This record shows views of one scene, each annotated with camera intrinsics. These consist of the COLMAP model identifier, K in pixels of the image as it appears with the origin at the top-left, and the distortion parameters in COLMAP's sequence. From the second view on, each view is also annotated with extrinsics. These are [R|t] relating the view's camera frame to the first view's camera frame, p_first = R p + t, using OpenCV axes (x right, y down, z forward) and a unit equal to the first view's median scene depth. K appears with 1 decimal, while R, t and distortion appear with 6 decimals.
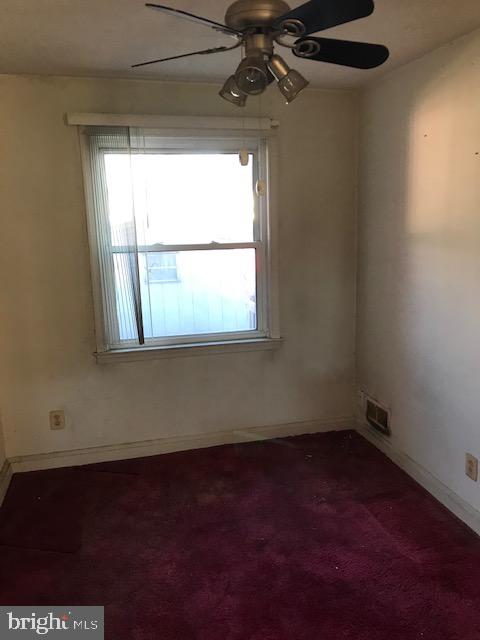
lens RADIAL K [[529.7, 0, 238.5], [0, 529.7, 336.4], [0, 0, 1]] dist [0.014563, 0.001936]
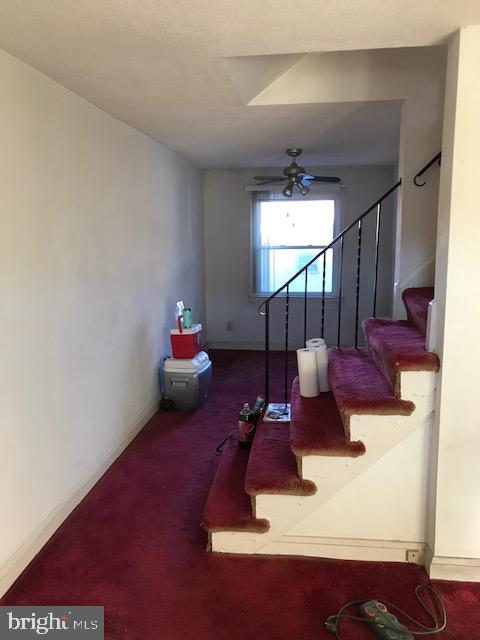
lens RADIAL K [[529.7, 0, 240.3], [0, 529.7, 320.6], [0, 0, 1]] dist [0.014563, 0.001936]
pose [[0.925756, 0.074347, -0.370740, 0.492509], [-0.085964, 0.996187, -0.014884, 0.163936], [0.368220, 0.045650, 0.928617, -0.976926]]
